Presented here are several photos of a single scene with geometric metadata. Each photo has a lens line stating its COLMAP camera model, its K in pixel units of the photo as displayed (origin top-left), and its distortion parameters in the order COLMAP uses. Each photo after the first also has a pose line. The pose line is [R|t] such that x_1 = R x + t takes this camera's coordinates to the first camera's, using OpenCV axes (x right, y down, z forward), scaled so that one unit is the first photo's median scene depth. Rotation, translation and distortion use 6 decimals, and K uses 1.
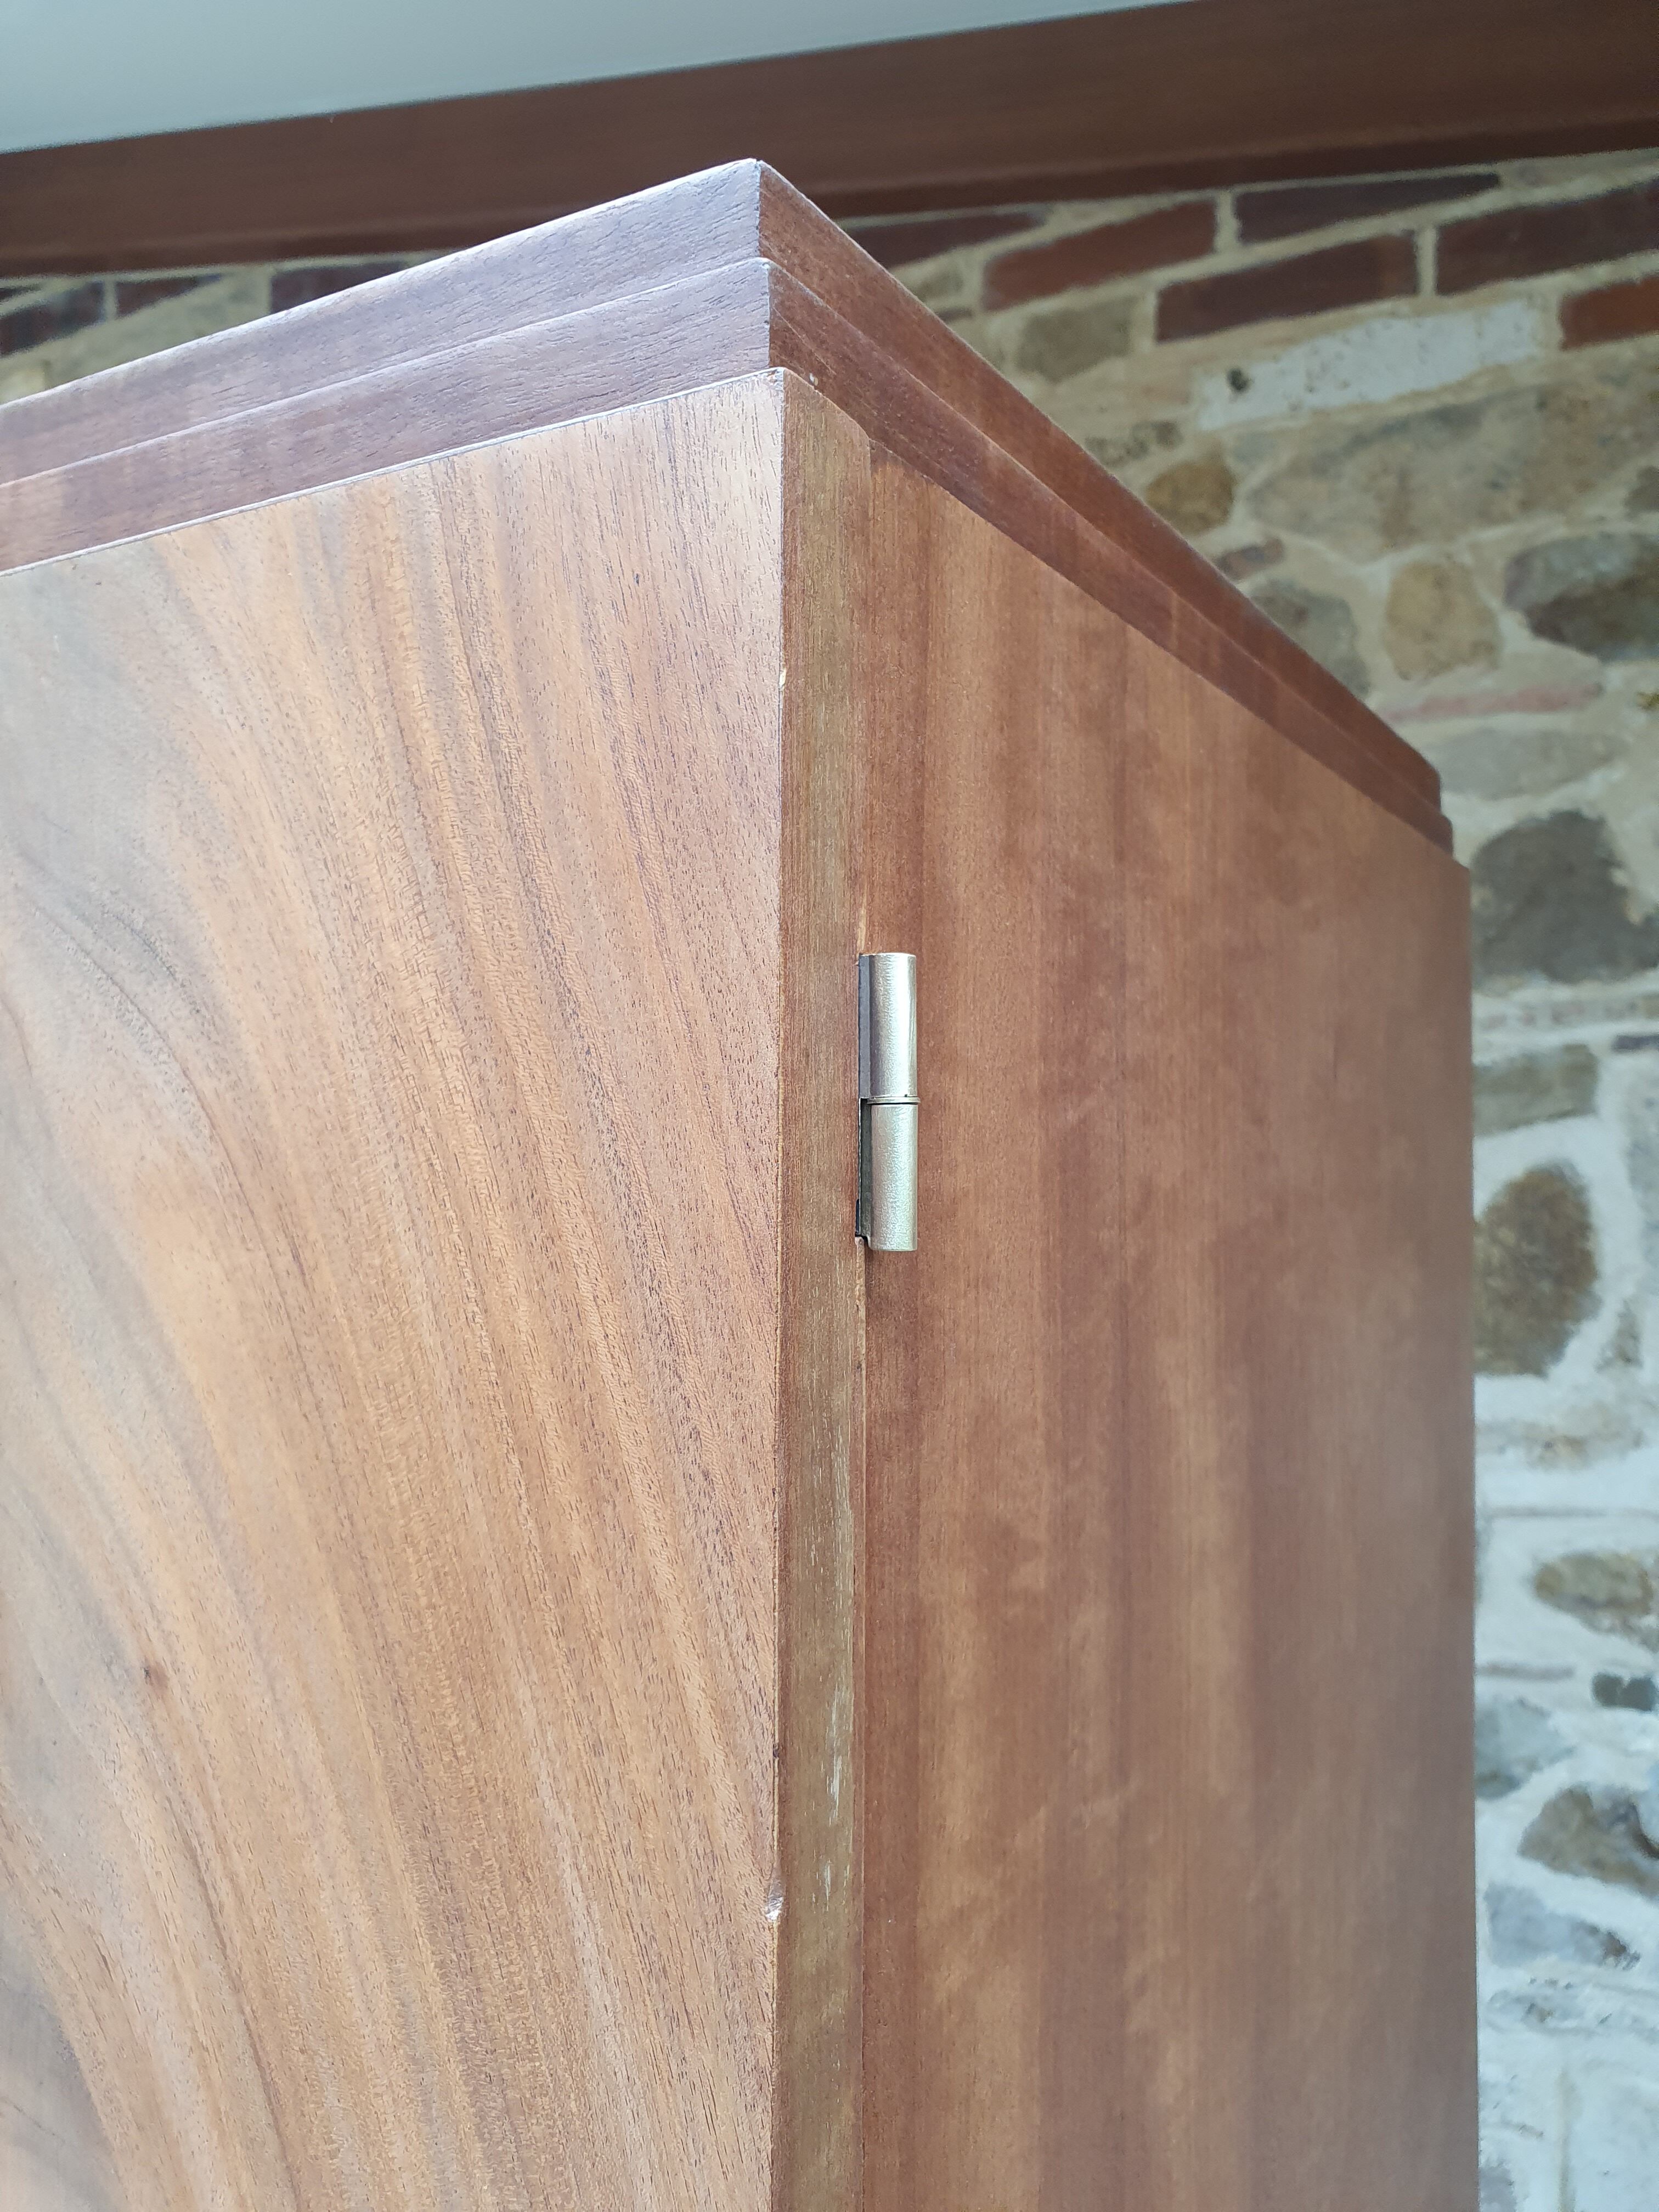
lens RADIAL K [[1688.8, 0, 827.7], [0, 1688.8, 1099.2], [0, 0, 1]] dist [0.011856, 0.015636]
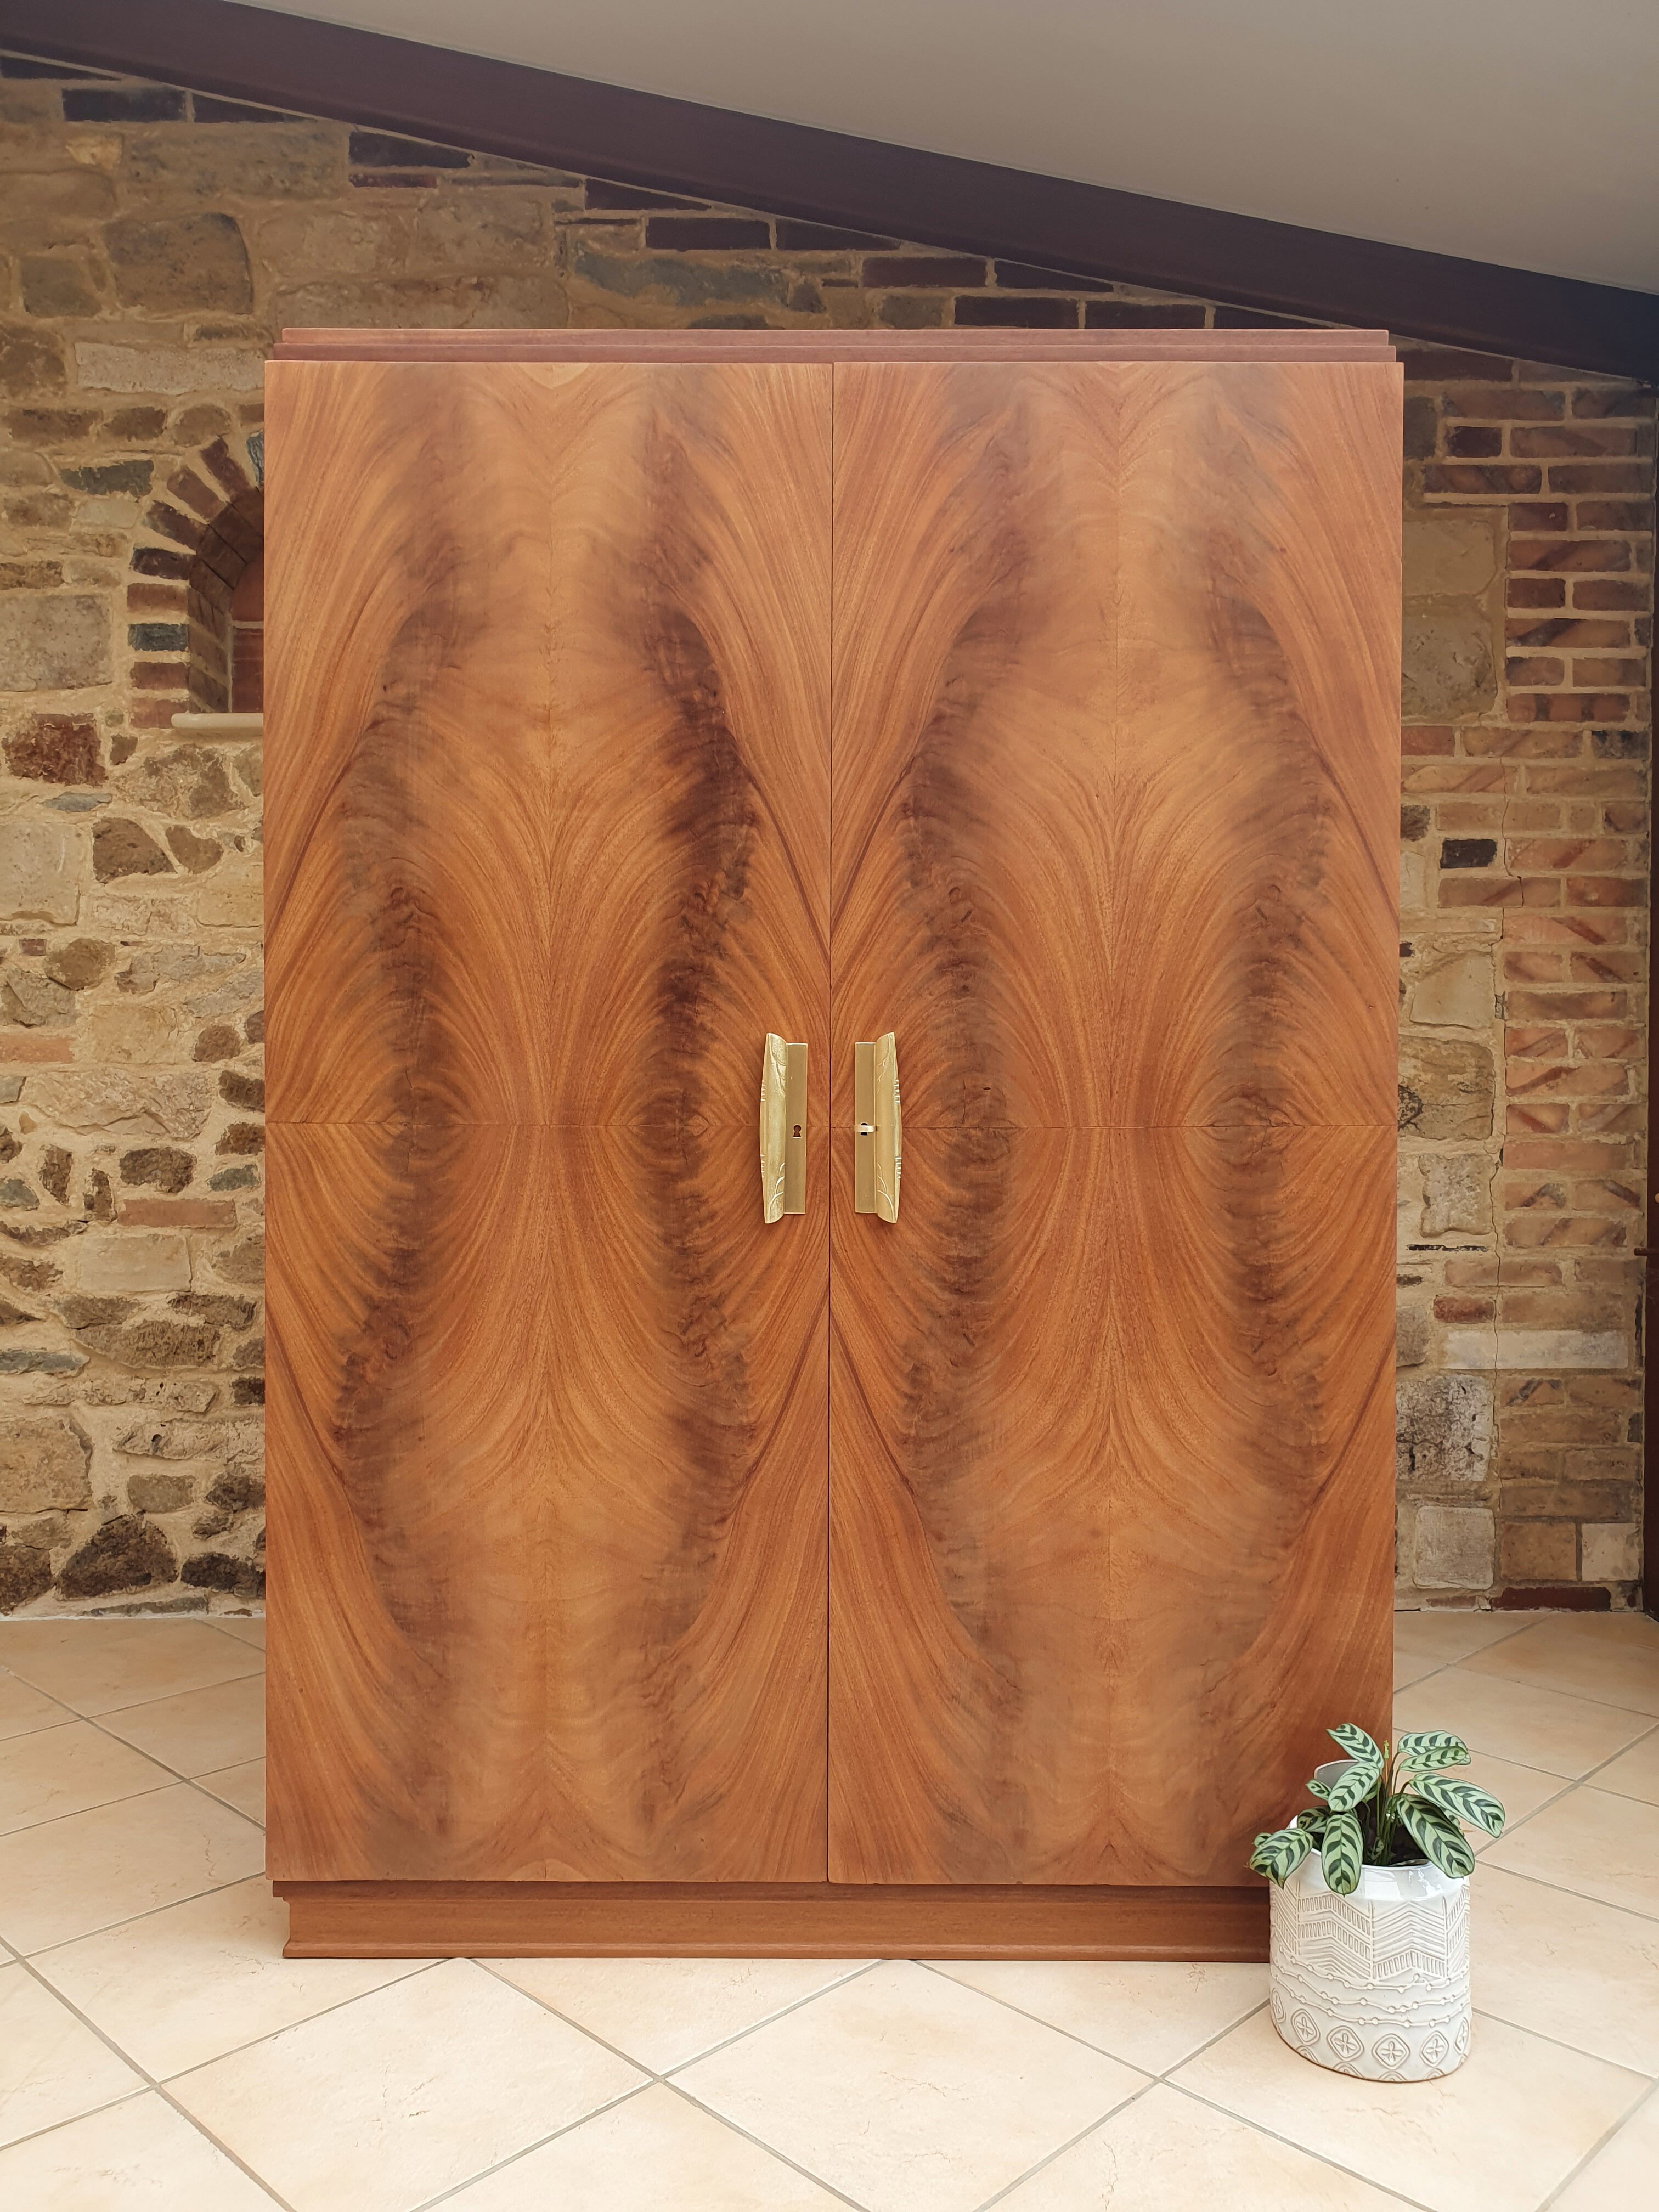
lens RADIAL K [[1688.8, 0, 829.1], [0, 1688.8, 1113.1], [0, 0, 1]] dist [0.011856, 0.015636]
pose [[0.858448, -0.015172, 0.512676, -1.016977], [-0.002553, 0.999424, 0.033850, 0.443235], [-0.512894, -0.030368, 0.857915, -0.714107]]
